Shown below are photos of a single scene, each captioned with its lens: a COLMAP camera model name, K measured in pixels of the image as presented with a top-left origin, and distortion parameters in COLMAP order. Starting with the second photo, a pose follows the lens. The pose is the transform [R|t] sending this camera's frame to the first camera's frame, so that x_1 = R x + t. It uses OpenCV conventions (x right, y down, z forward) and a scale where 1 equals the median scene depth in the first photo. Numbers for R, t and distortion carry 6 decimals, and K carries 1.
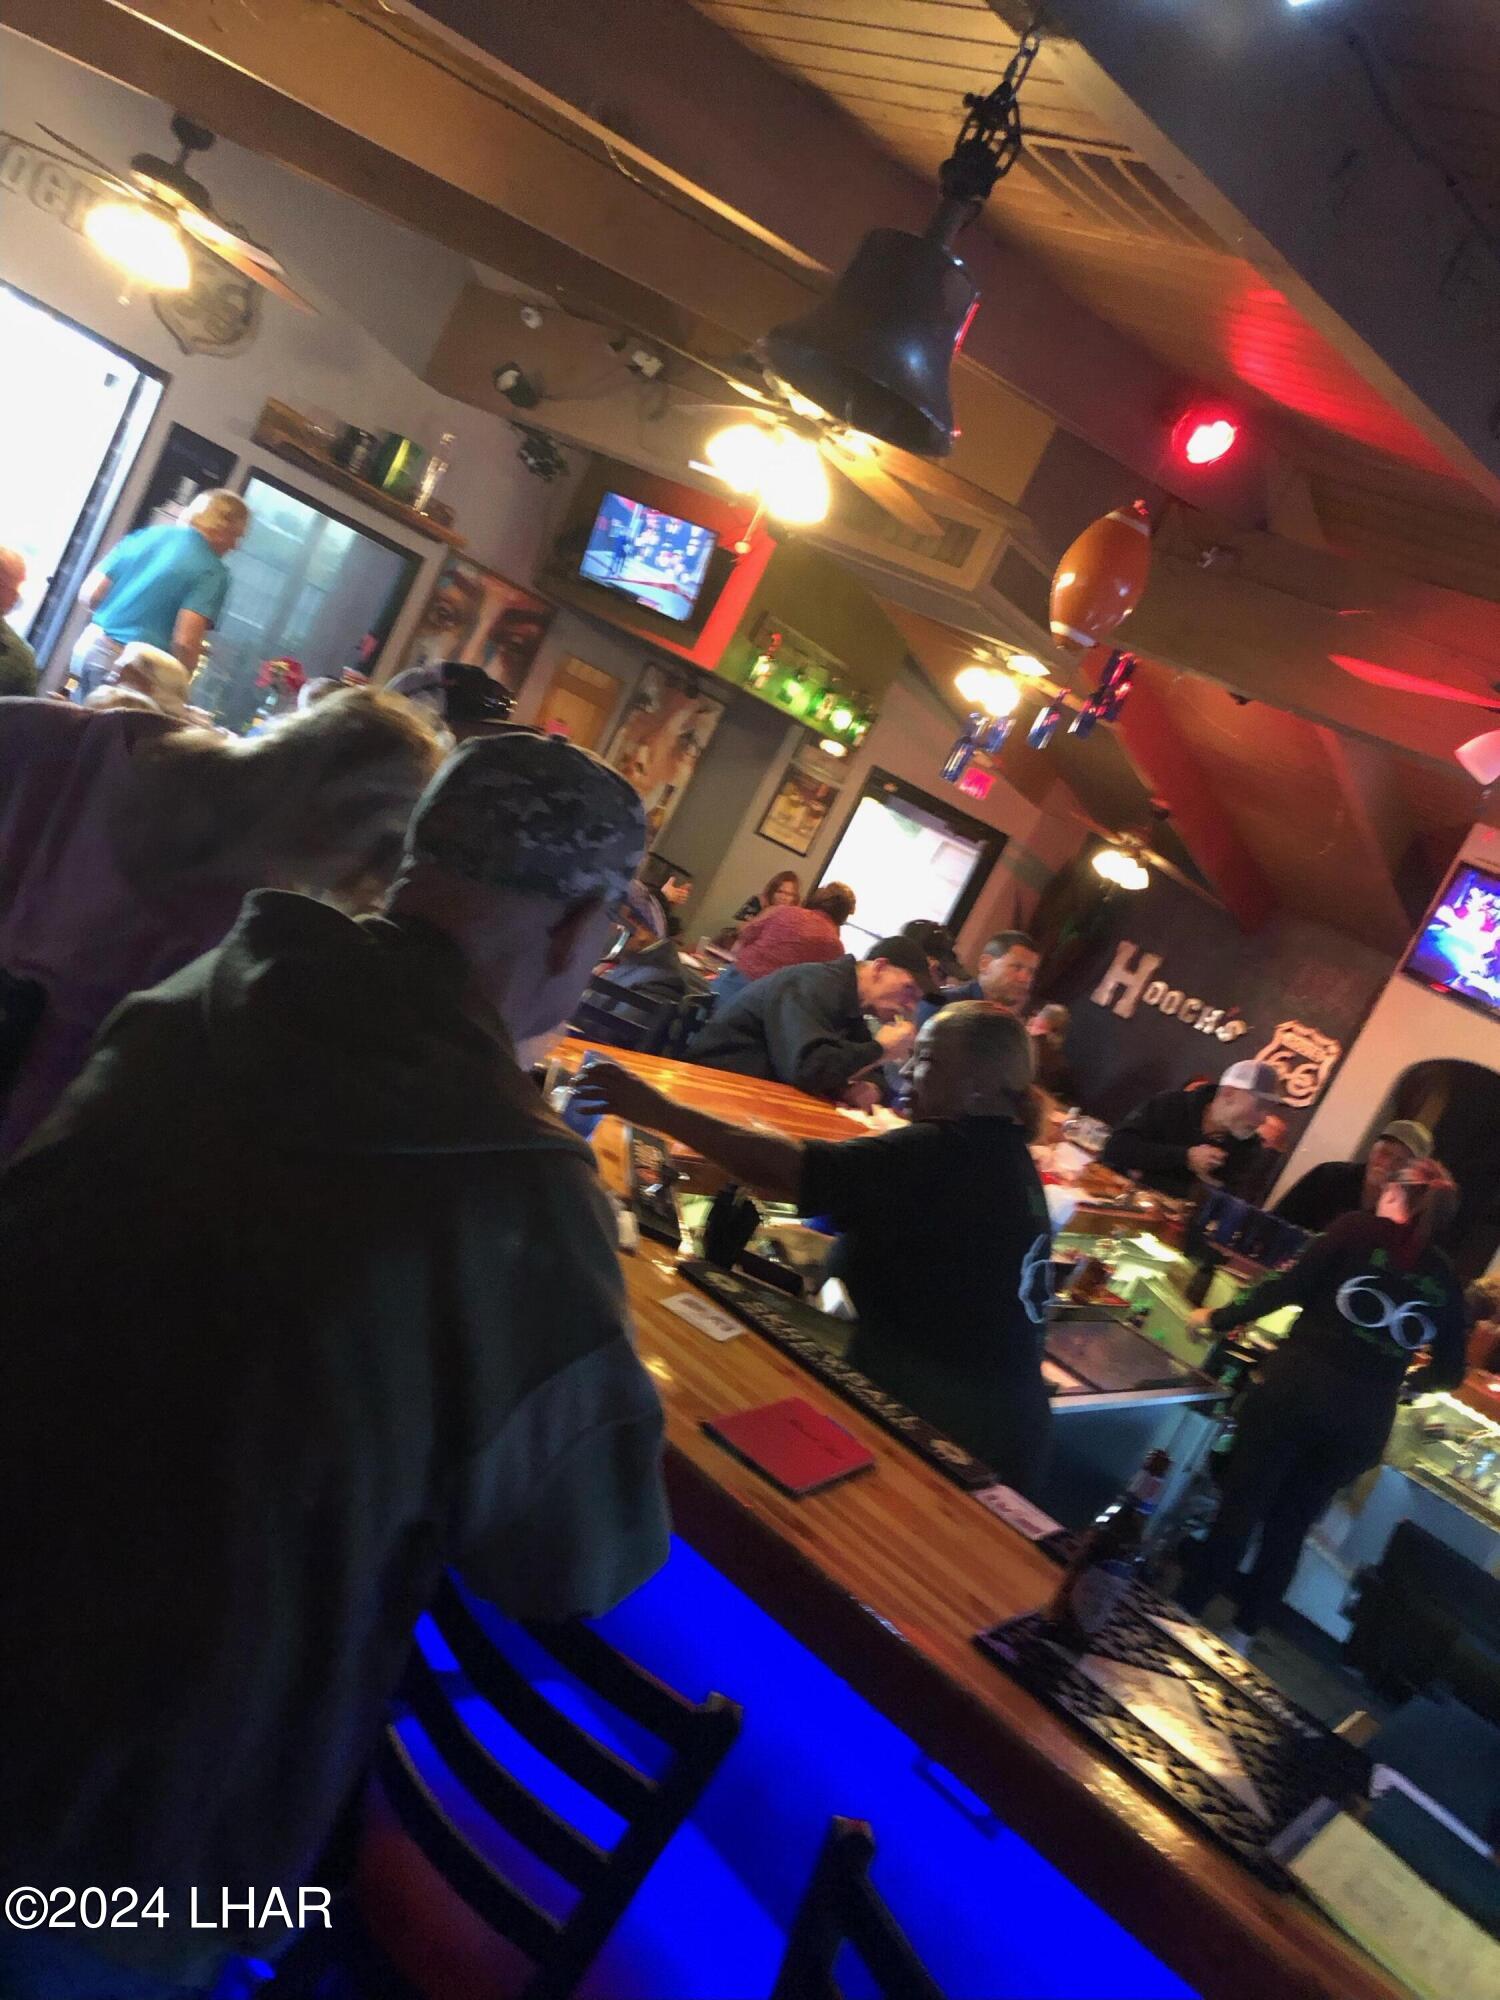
lens RADIAL K [[1660.6, 0, 750.0], [0, 1660.6, 1000.0], [0, 0, 1]] dist [0.076822, -0.156617]
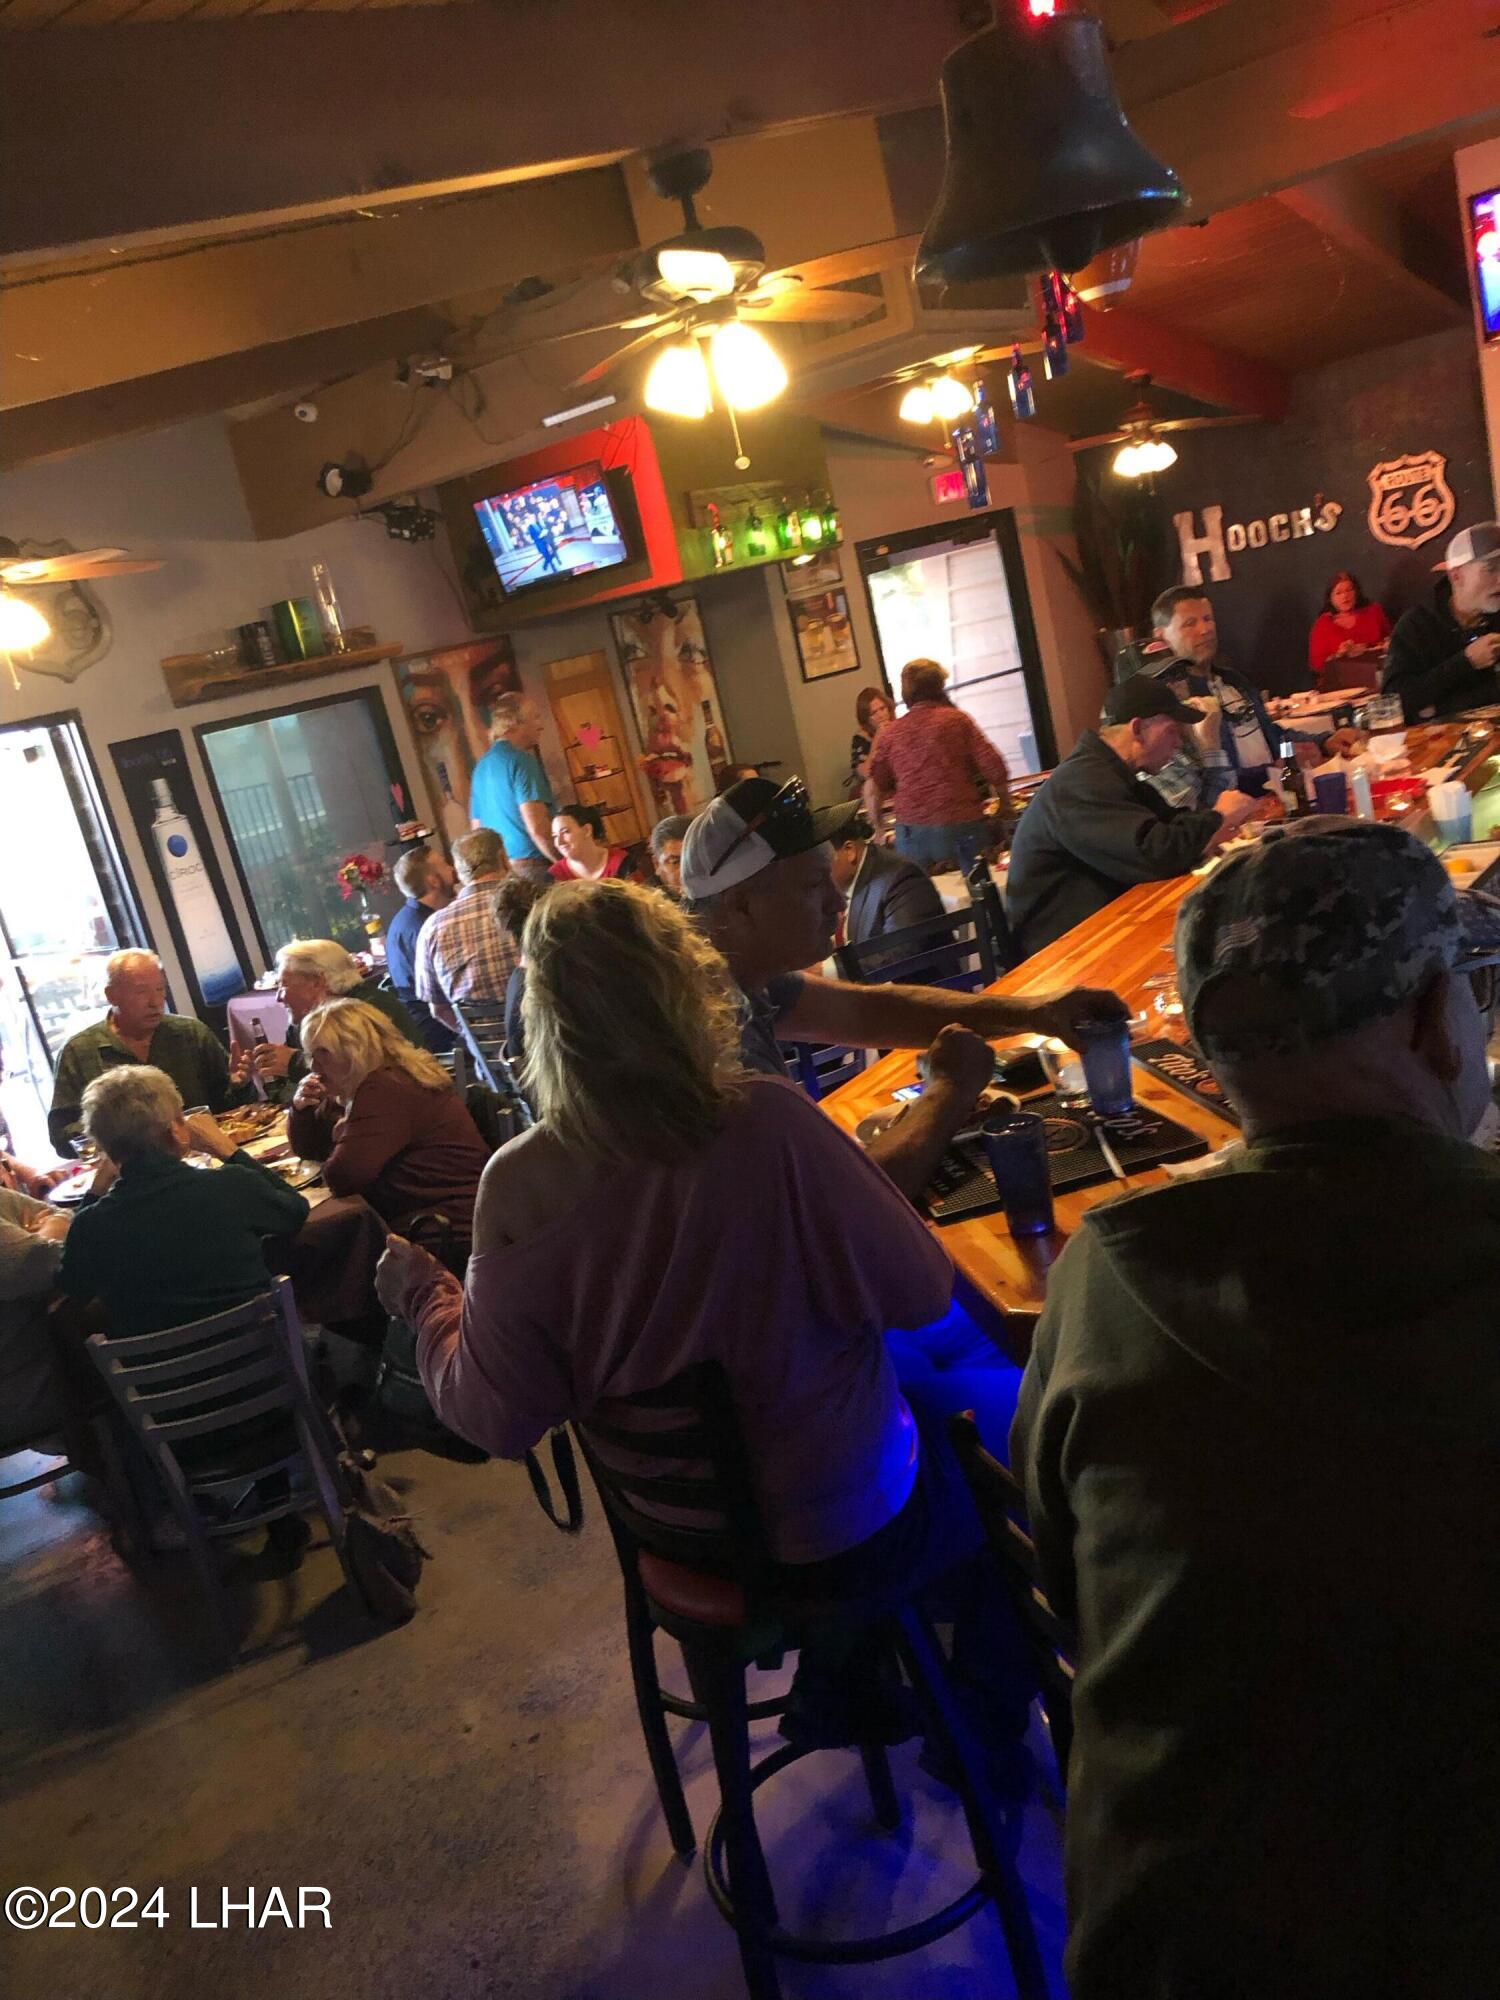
lens RADIAL K [[1660.6, 0, 750.0], [0, 1660.6, 1000.0], [0, 0, 1]] dist [0.076822, -0.156617]
pose [[0.770602, -0.628668, -0.104640, -0.039803], [0.635998, 0.769129, 0.062829, -0.045413], [0.040983, -0.114967, 0.992523, 0.031126]]
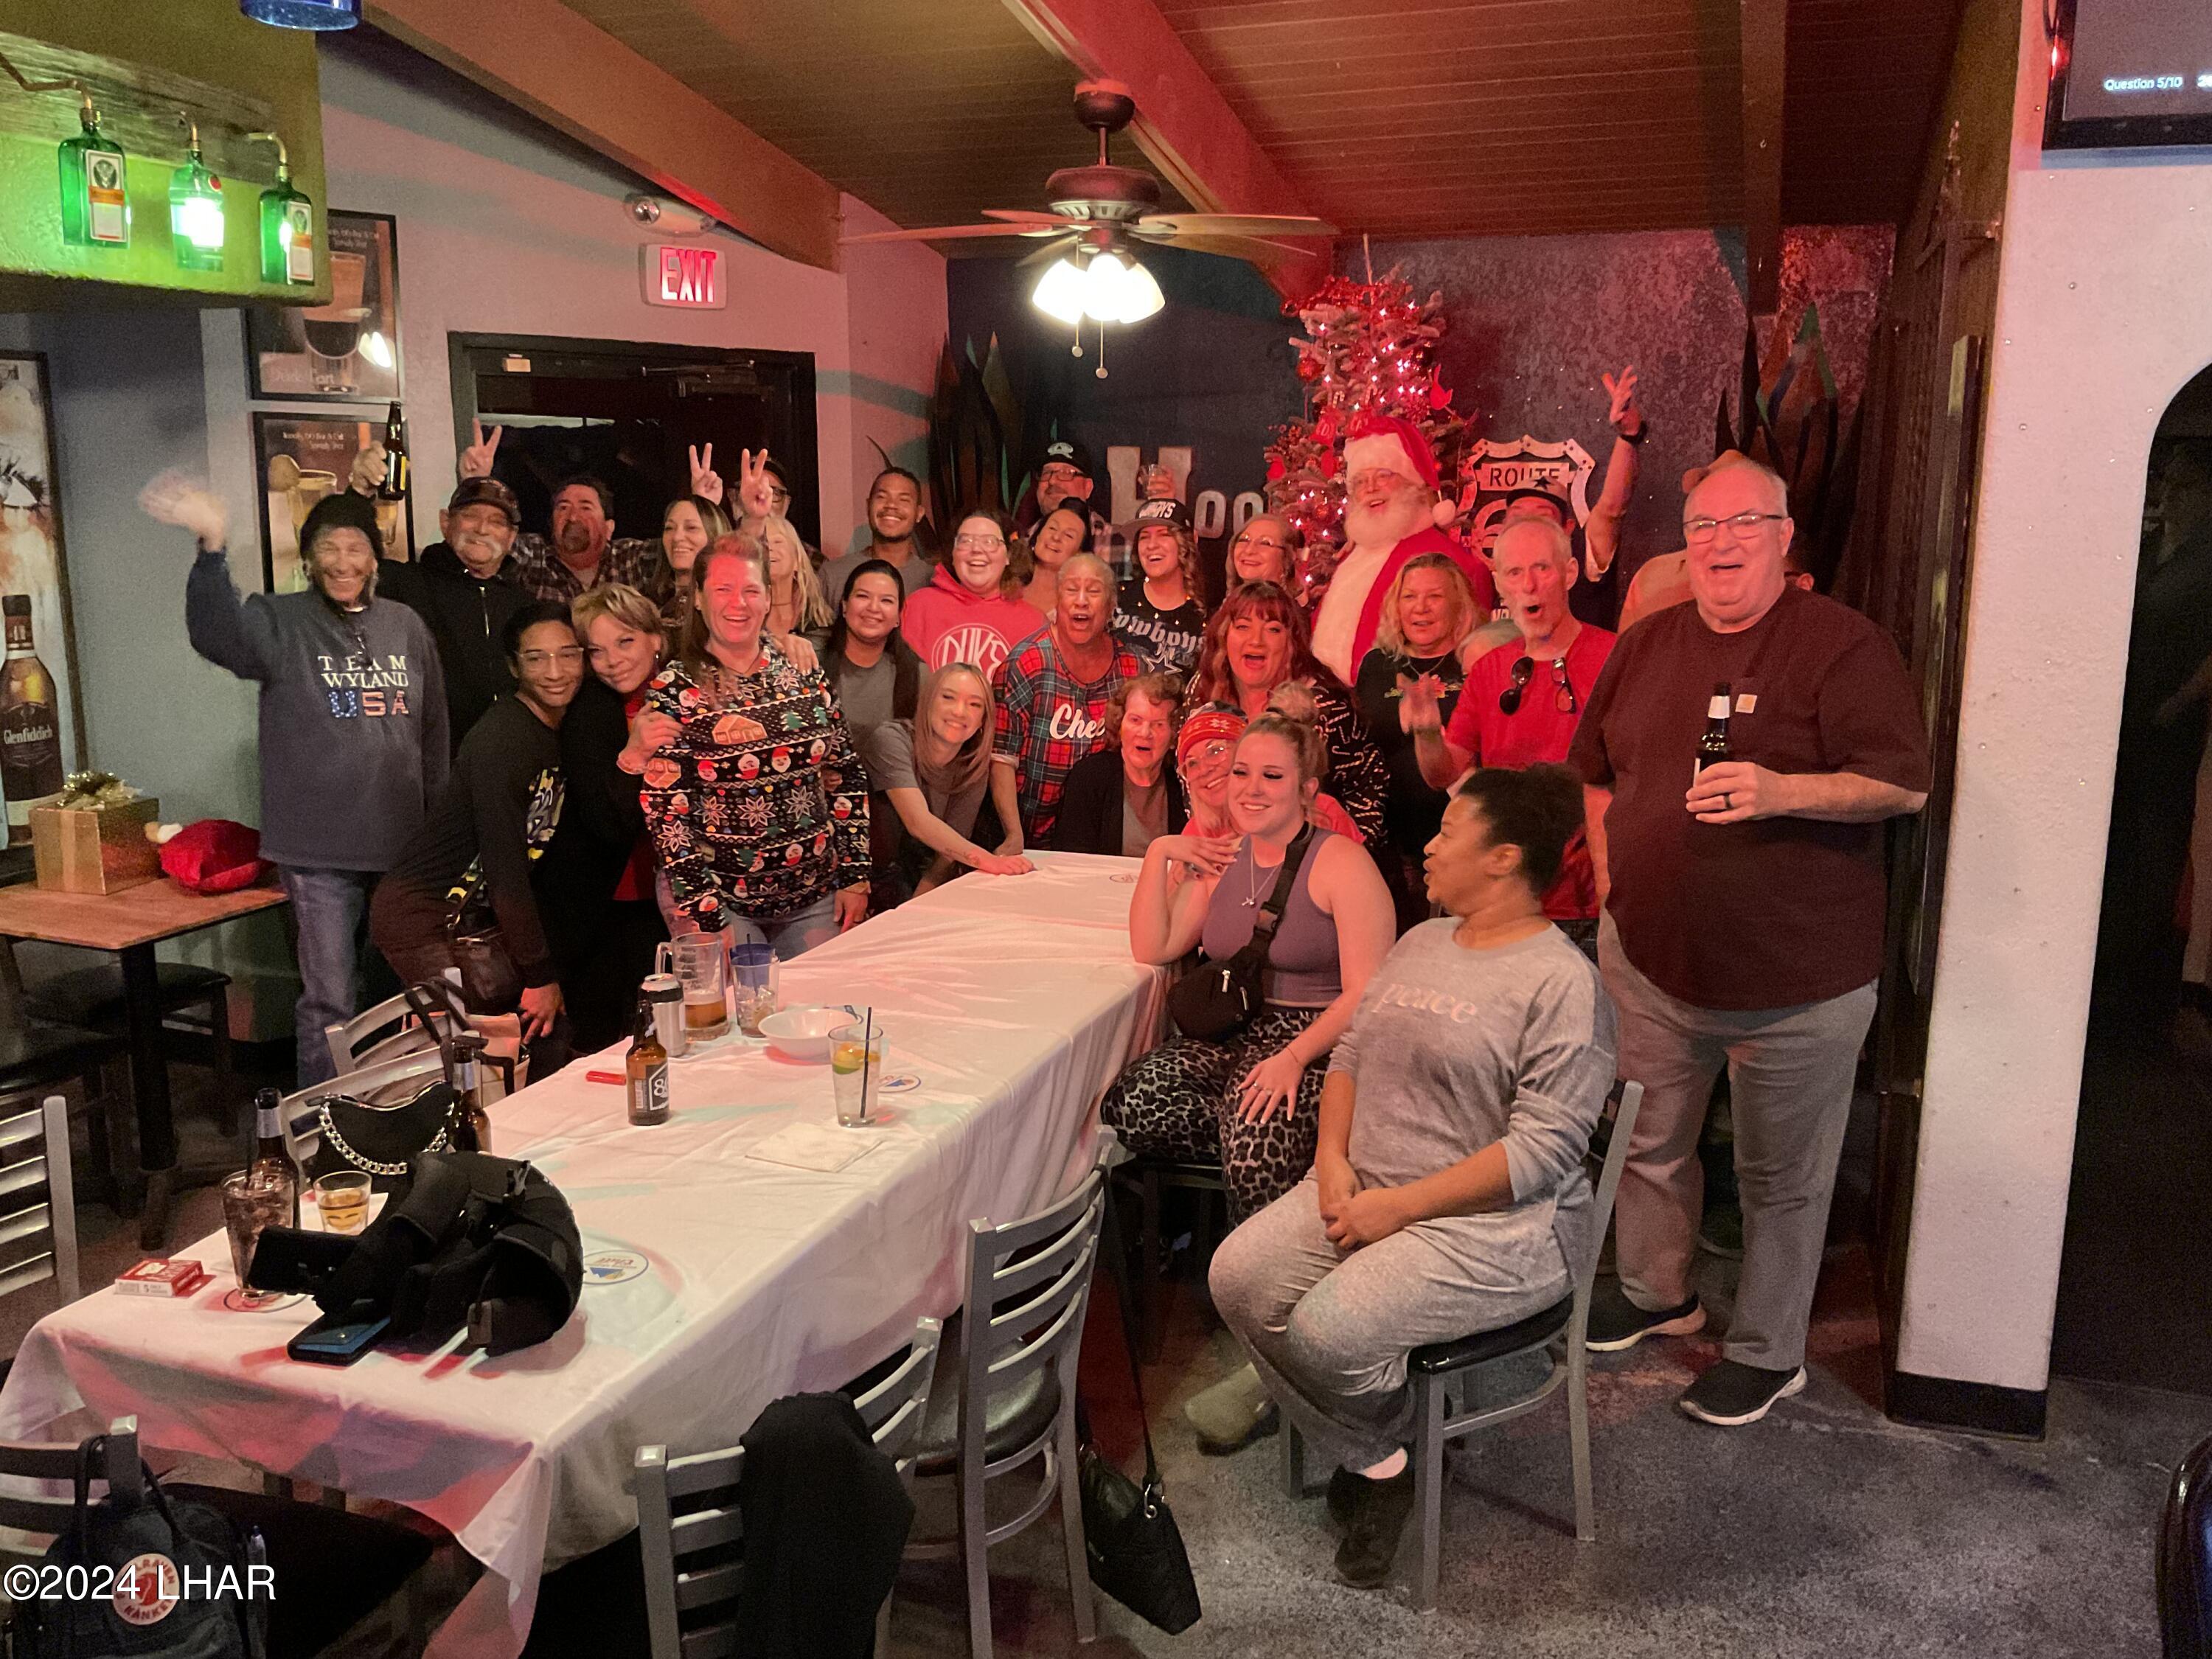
lens RADIAL K [[1849.1, 0, 1106.0], [0, 1849.1, 829.5], [0, 0, 1]] dist [0.077410, -0.116587]
pose [[0.852073, -0.488575, 0.187790, 0.074378], [0.458608, 0.869788, 0.182063, -0.046383], [-0.252289, -0.069008, 0.965188, 0.551778]]
